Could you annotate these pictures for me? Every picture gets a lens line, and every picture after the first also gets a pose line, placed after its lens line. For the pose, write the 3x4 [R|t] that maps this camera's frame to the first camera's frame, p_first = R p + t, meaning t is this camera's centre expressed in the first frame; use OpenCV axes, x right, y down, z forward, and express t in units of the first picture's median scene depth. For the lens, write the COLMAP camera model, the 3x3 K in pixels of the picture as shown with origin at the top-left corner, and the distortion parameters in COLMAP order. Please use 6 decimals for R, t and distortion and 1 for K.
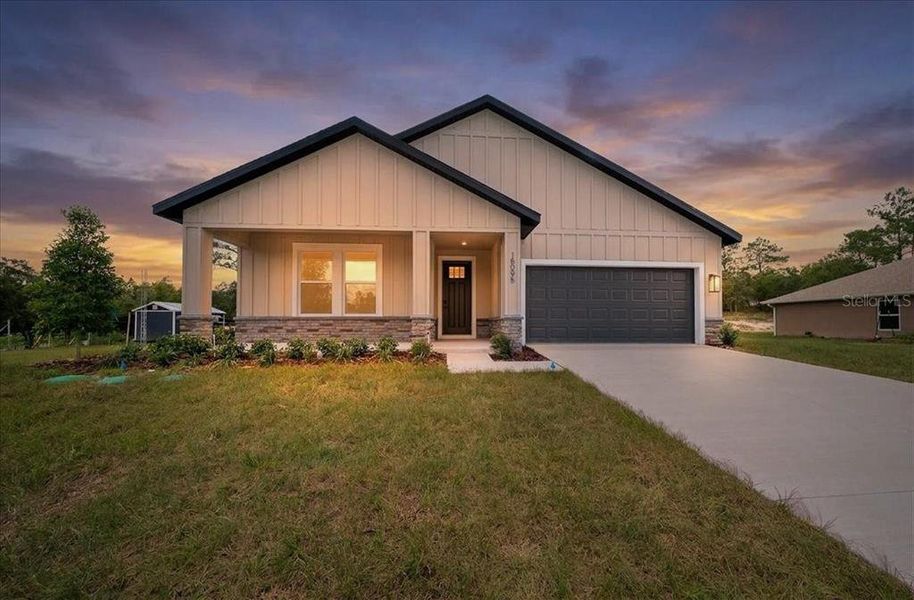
lens RADIAL K [[336.9, 0, 474.6], [0, 336.9, 317.8], [0, 0, 1]] dist [-0.002238, -0.000205]
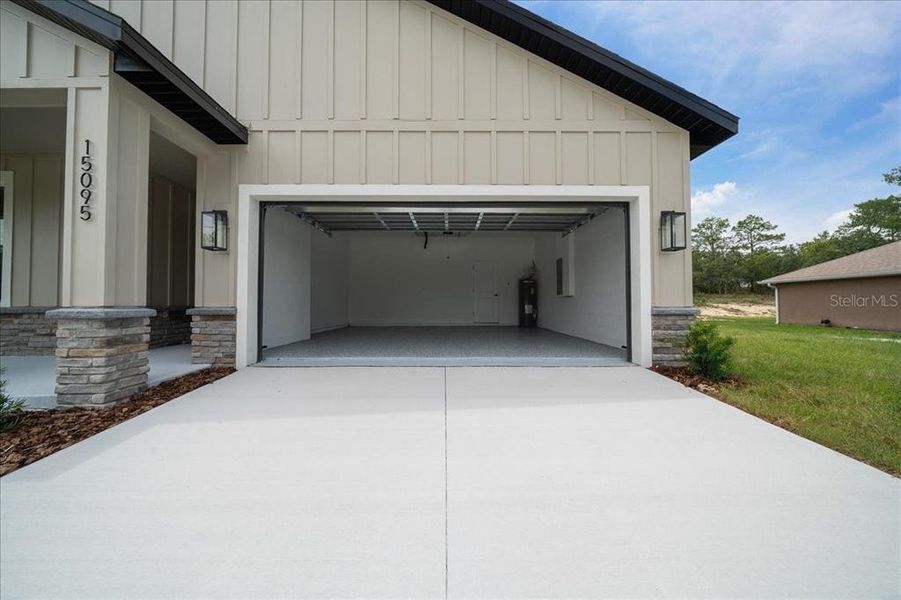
lens RADIAL K [[308.0, 0, 447.9], [0, 308.0, 299.8], [0, 0, 1]] dist [-0.005849, 0.000175]
pose [[0.997140, -0.004613, -0.075435, 0.435279], [0.004355, 0.999984, -0.003580, -0.009959], [0.075450, 0.003241, 0.997144, 0.559666]]
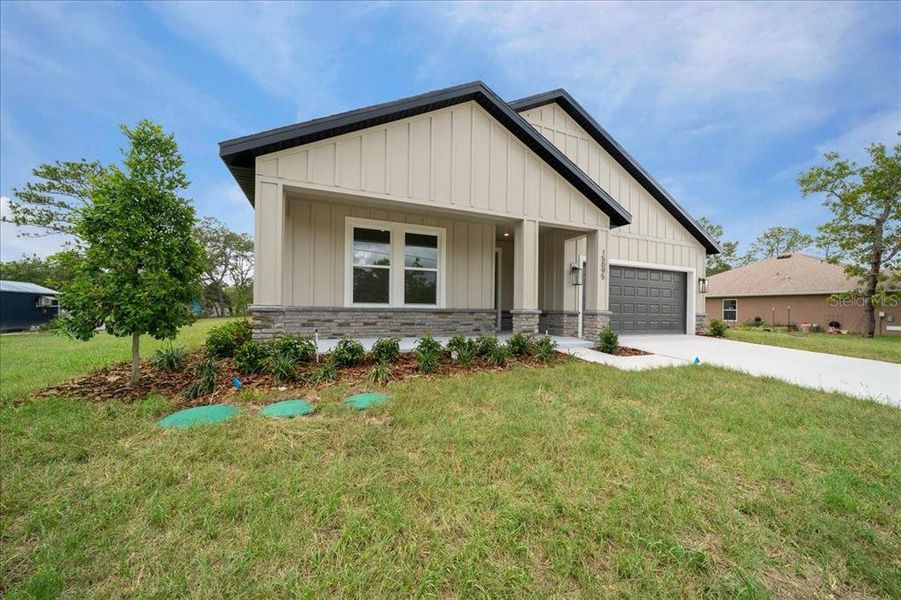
lens RADIAL K [[322.2, 0, 456.0], [0, 322.2, 311.6], [0, 0, 1]] dist [-0.001112, 0.000049]
pose [[0.946807, 0.011204, 0.321608, -0.511912], [-0.017565, 0.999703, 0.016884, -0.010275], [-0.321323, -0.021635, 0.946722, 0.166091]]
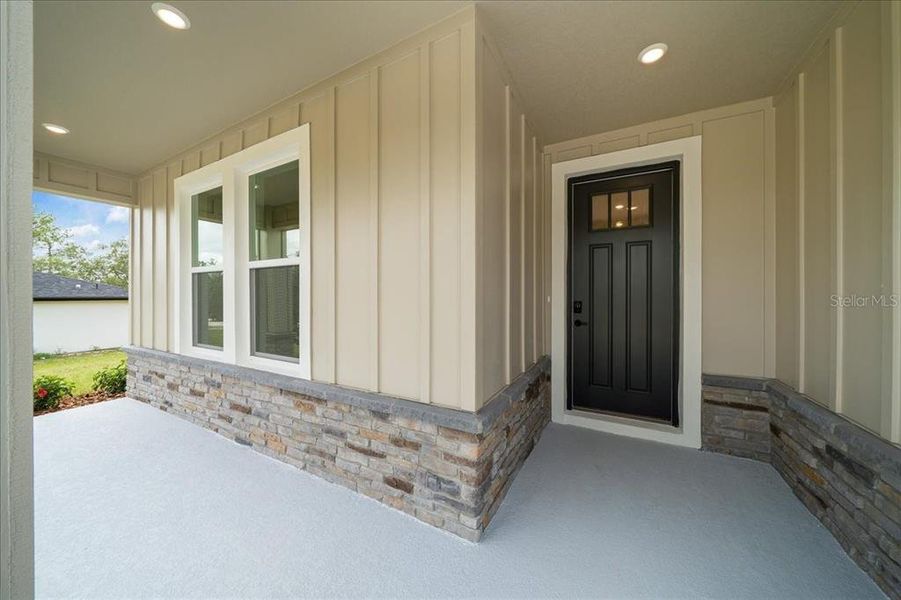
lens RADIAL K [[308.0, 0, 447.9], [0, 308.0, 299.8], [0, 0, 1]] dist [-0.005849, 0.000175]
pose [[0.833850, 0.007019, -0.551946, -0.034551], [0.009618, 0.999583, 0.027241, -0.075818], [0.551907, -0.028024, 0.833435, 0.827484]]
